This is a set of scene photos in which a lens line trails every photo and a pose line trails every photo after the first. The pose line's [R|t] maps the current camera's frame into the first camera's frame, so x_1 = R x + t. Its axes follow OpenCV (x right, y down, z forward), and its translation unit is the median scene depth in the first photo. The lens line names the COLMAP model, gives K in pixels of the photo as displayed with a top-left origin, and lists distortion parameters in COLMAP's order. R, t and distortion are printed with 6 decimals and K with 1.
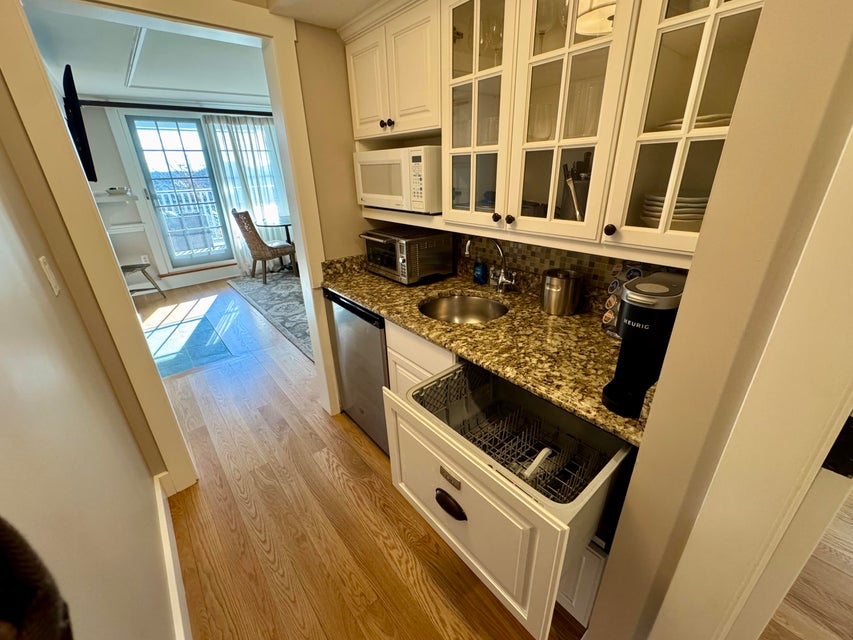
lens RADIAL K [[350.1, 0, 425.7], [0, 350.1, 315.4], [0, 0, 1]] dist [-0.002807, -0.000297]
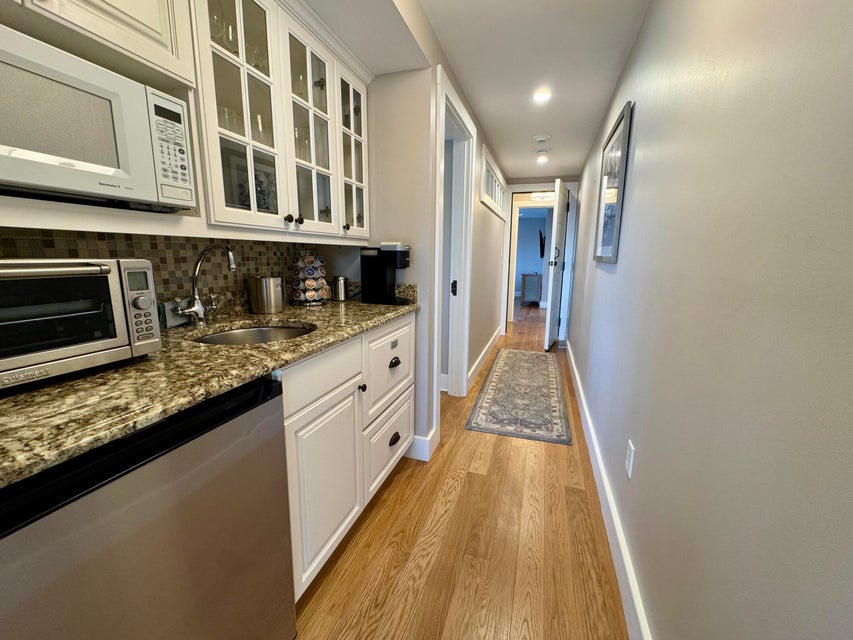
lens RADIAL K [[350.1, 0, 425.9], [0, 350.1, 320.3], [0, 0, 1]] dist [-0.002807, -0.000297]
pose [[-0.522731, -0.123239, 0.843543, -0.833799], [0.343032, 0.875447, 0.340473, -0.207107], [-0.780437, 0.467338, -0.415348, 1.129739]]
